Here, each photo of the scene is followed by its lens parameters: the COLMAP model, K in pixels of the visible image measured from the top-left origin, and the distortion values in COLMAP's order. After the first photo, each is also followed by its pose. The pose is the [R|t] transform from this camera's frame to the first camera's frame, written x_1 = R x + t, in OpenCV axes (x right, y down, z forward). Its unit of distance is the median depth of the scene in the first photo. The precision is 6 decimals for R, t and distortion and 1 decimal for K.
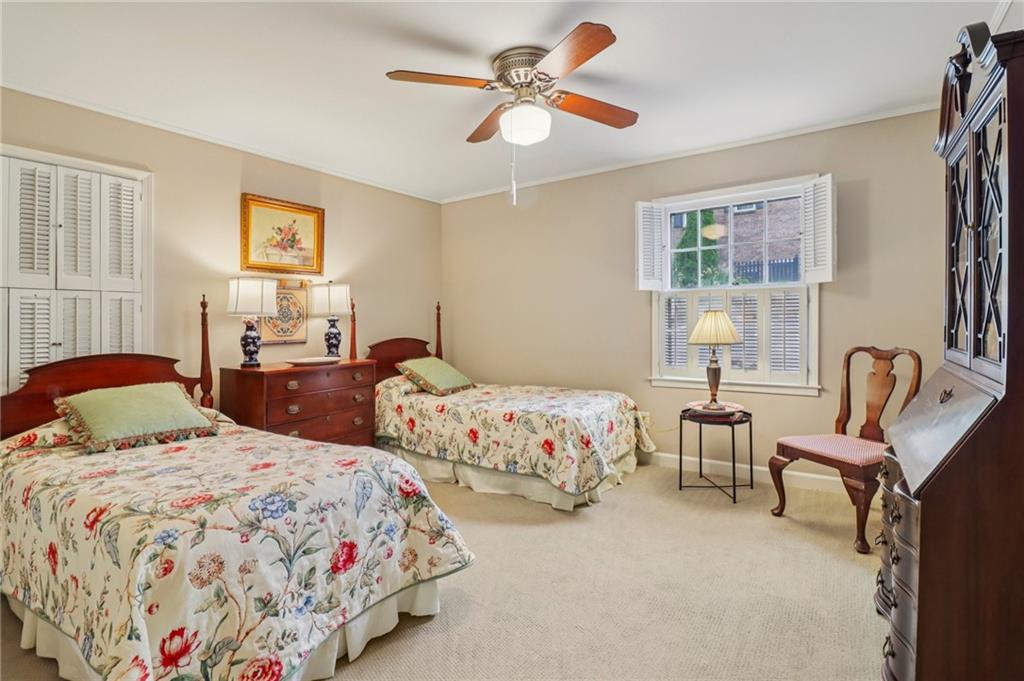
lens RADIAL K [[492.1, 0, 509.4], [0, 492.1, 329.7], [0, 0, 1]] dist [0.000247, -0.015096]
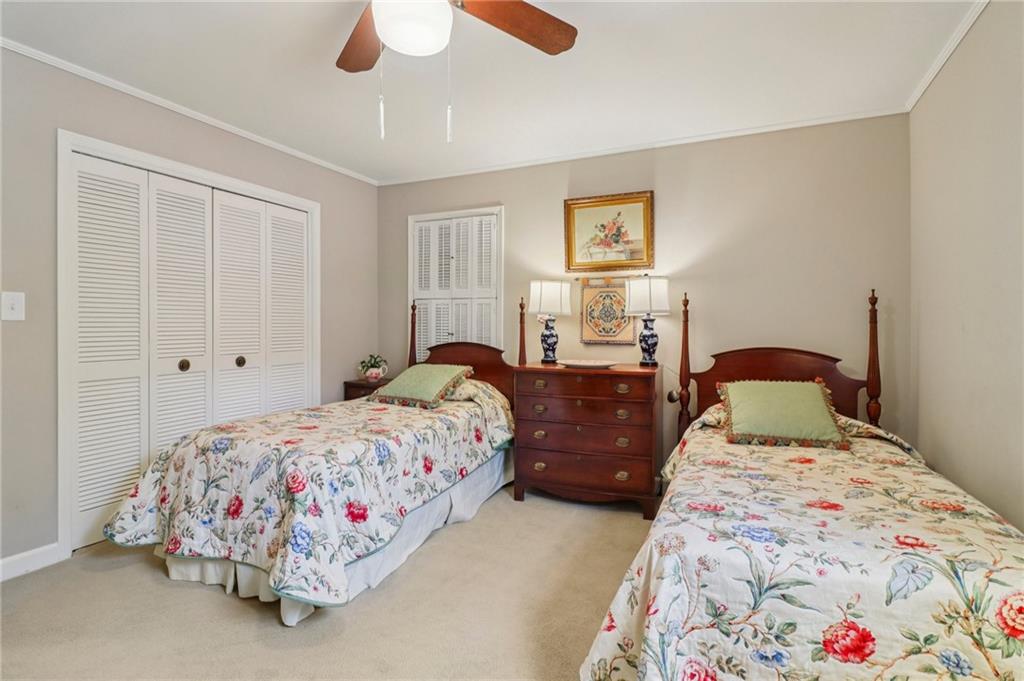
lens RADIAL K [[476.8, 0, 513.0], [0, 476.8, 332.9], [0, 0, 1]] dist [-0.002513, -0.013580]
pose [[0.183459, 0.036056, -0.982366, 0.432784], [-0.023158, 0.999208, 0.032349, -0.019251], [0.982755, 0.016815, 0.184149, 0.649880]]
